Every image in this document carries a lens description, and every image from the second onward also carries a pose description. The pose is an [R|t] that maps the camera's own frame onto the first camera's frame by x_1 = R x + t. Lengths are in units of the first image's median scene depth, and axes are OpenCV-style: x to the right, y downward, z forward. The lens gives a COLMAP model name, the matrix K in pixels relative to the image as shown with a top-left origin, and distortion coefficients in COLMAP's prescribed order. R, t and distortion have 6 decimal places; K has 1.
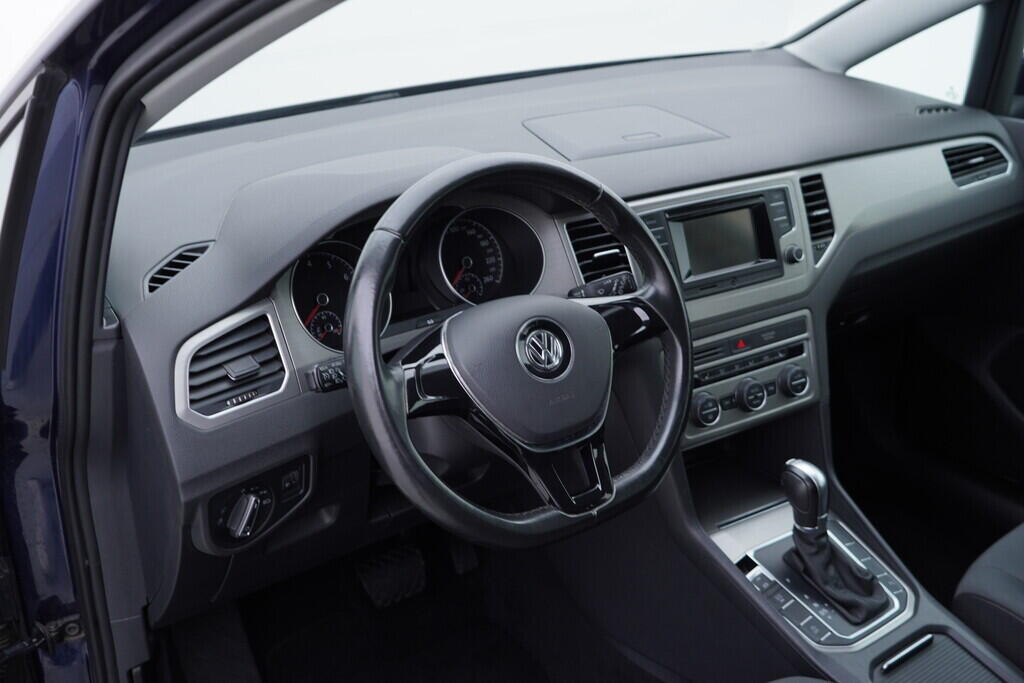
lens RADIAL K [[1050.2, 0, 468.0], [0, 1050.2, 343.1], [0, 0, 1]] dist [0.007455, 0.017816]
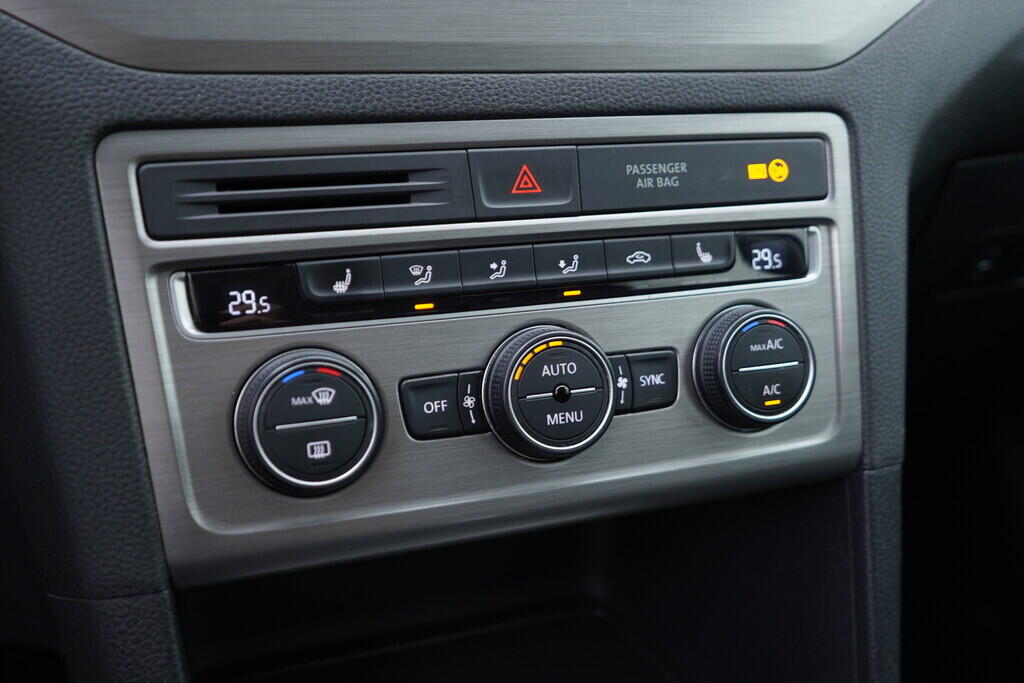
lens RADIAL K [[1060.9, 0, 512.0], [0, 1060.9, 341.5], [0, 0, 1]] dist [0.000401, 0.041135]
pose [[0.988114, 0.087715, -0.126242, 0.281475], [-0.099837, 0.990636, -0.093129, 0.060007], [0.116891, 0.104626, 0.987618, 0.729398]]
